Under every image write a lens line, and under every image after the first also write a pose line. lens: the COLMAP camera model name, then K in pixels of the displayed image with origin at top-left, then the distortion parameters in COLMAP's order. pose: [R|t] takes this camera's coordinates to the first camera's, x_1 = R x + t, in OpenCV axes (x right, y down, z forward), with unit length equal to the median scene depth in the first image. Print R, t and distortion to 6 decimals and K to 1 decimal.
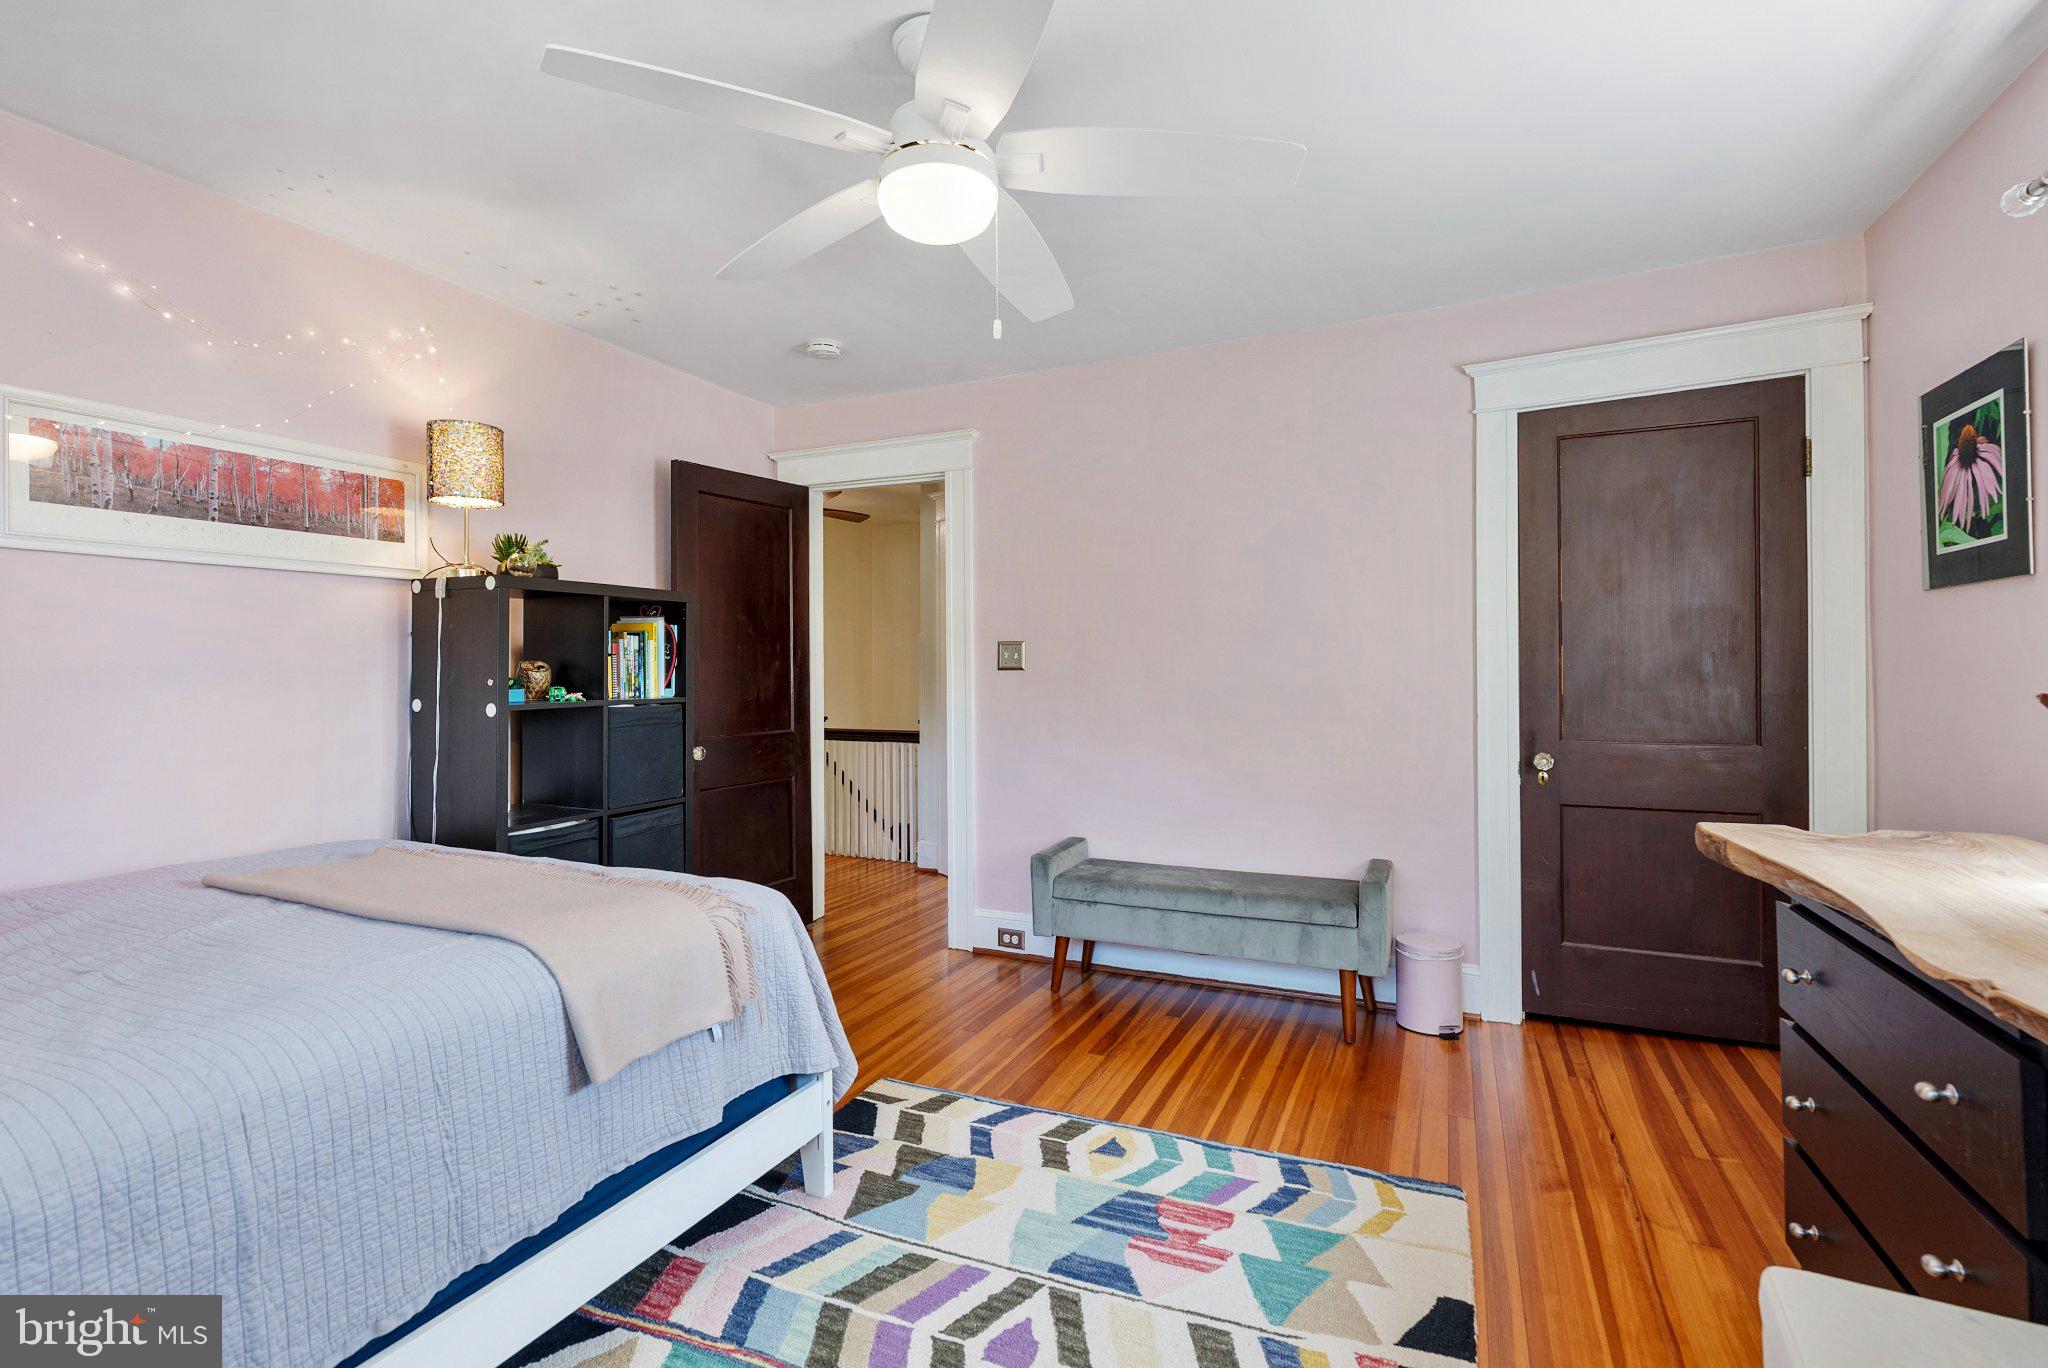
lens RADIAL K [[961.1, 0, 981.8], [0, 961.1, 661.6], [0, 0, 1]] dist [0.002729, -0.000205]
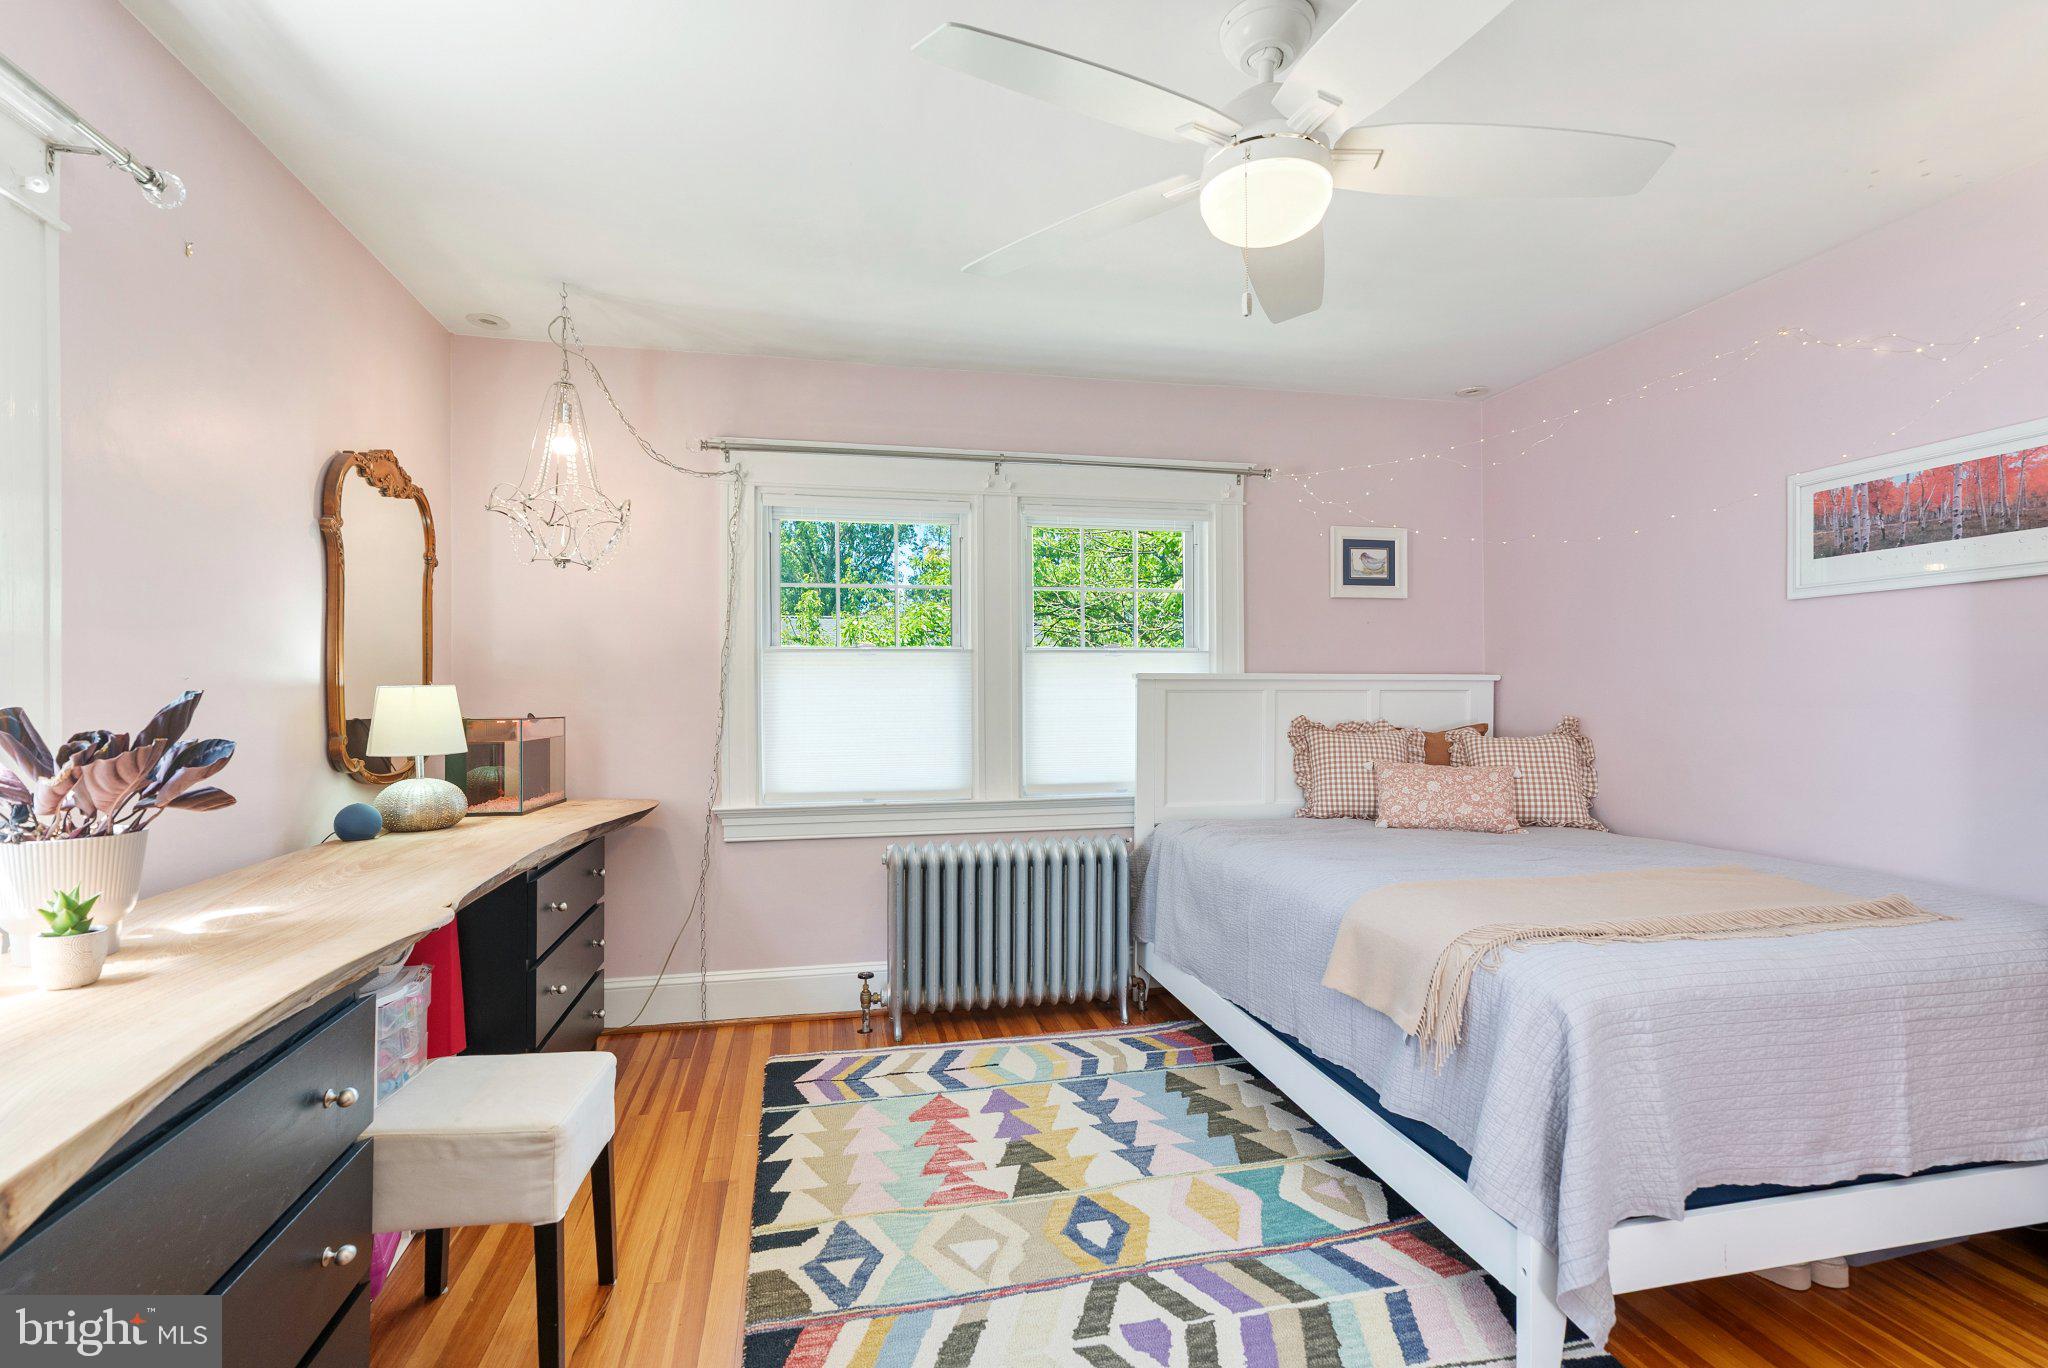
lens RADIAL K [[938.4, 0, 1024.0], [0, 938.4, 684.0], [0, 0, 1]] dist [0.001908, 0.000186]
pose [[-0.778930, 0.000651, -0.627110, 0.571571], [0.010890, 0.999863, -0.012488, 0.001440], [0.627016, -0.016557, -0.778830, 1.251907]]
